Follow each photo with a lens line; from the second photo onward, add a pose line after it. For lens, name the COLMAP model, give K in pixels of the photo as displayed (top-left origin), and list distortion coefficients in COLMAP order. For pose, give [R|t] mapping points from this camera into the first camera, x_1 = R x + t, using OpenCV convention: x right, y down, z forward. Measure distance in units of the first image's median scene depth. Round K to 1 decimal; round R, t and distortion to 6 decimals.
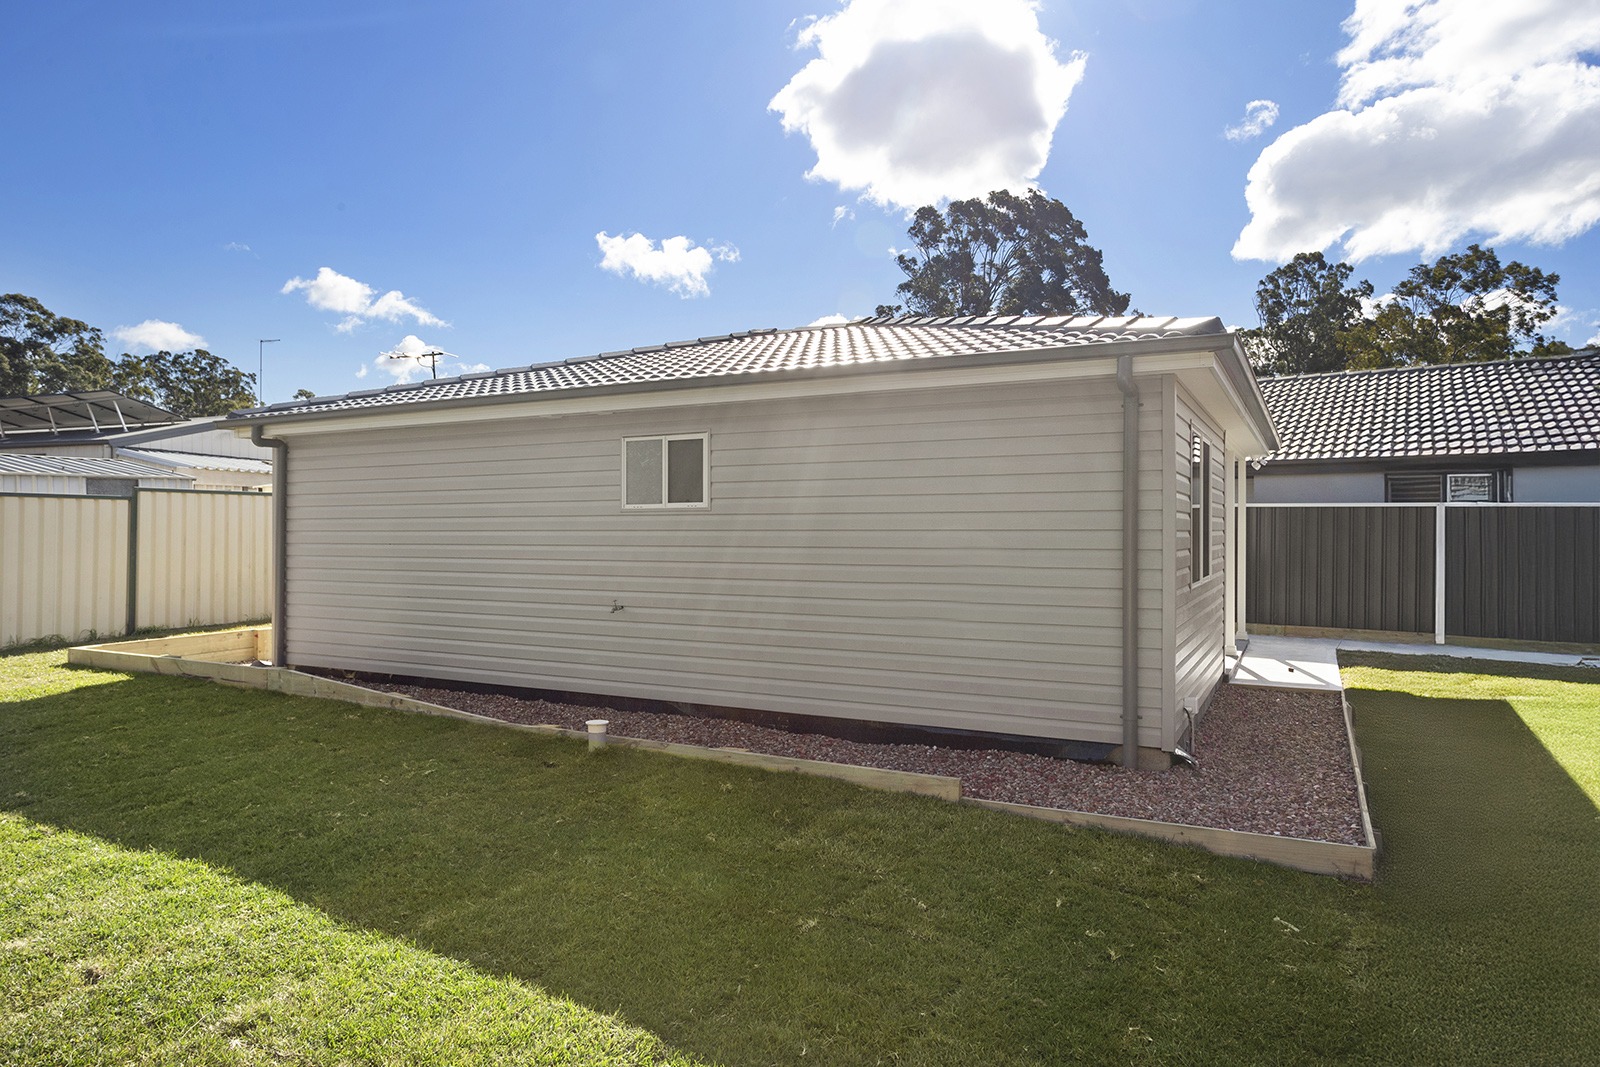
lens RADIAL K [[994.4, 0, 796.1], [0, 994.4, 535.6], [0, 0, 1]] dist [0.028443, 0.001258]
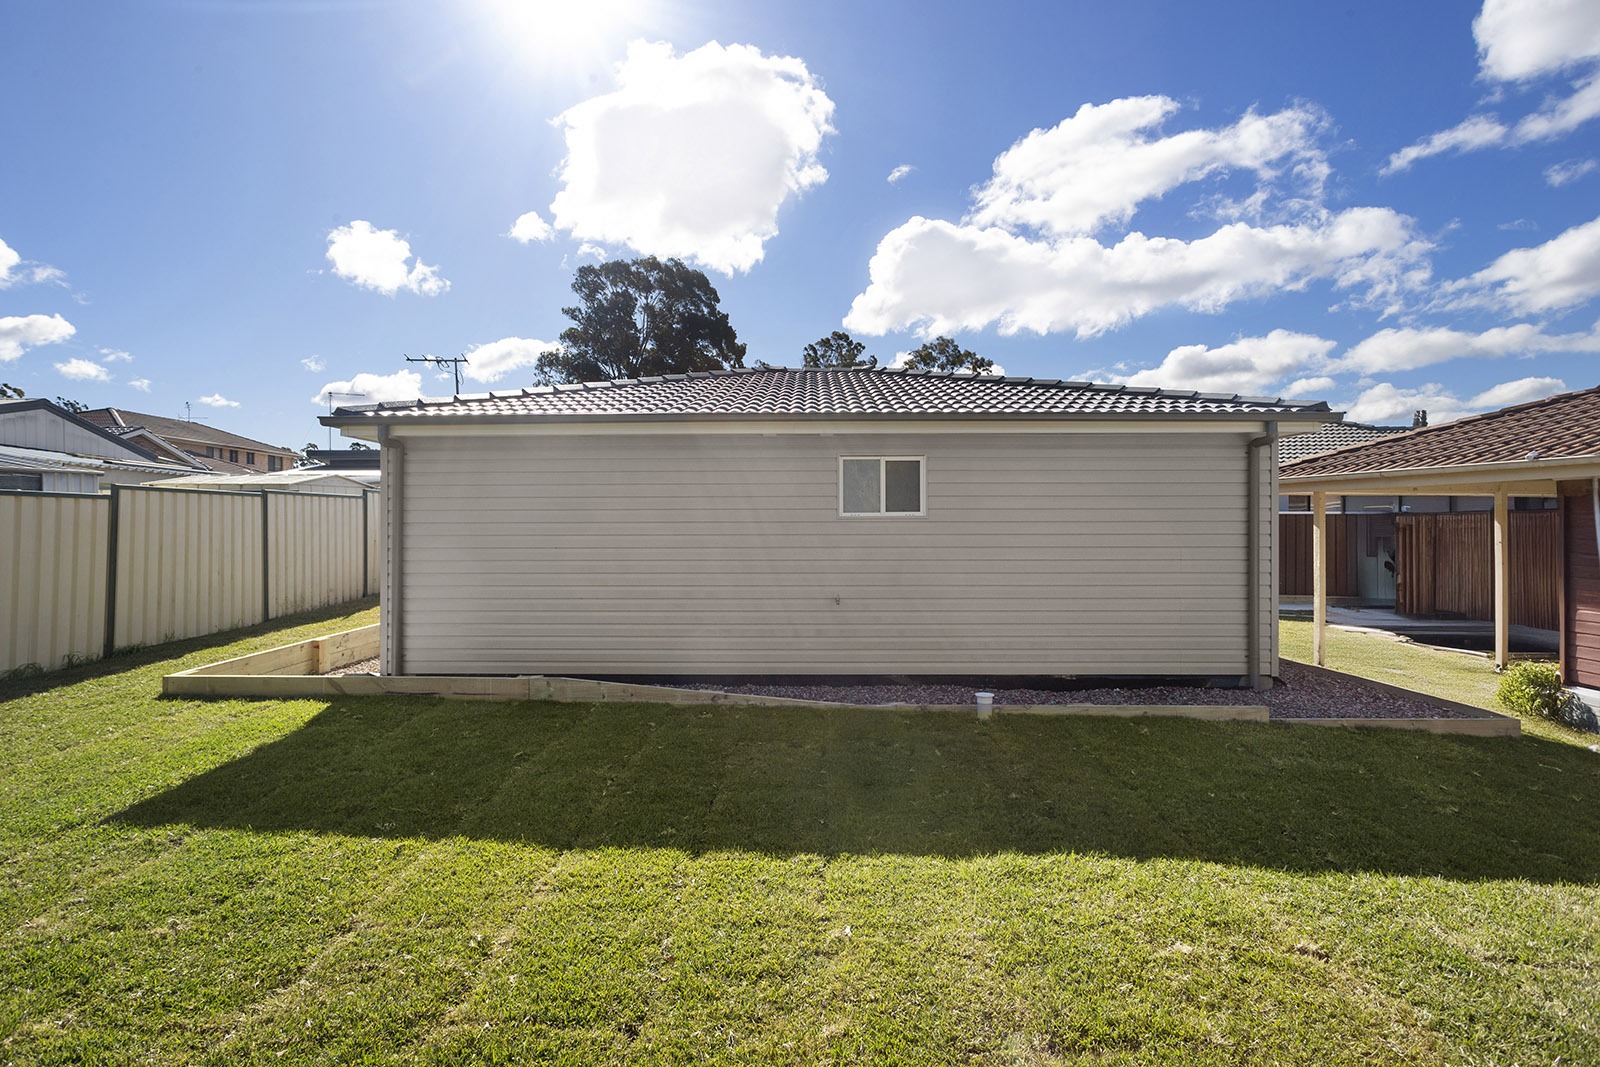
lens RADIAL K [[779.6, 0, 803.2], [0, 779.6, 531.8], [0, 0, 1]] dist [-0.015169, 0.014475]
pose [[0.888694, -0.006558, 0.458454, -0.650114], [0.003243, 0.999963, 0.008017, -0.016728], [-0.458489, -0.005638, 0.888682, 0.204237]]
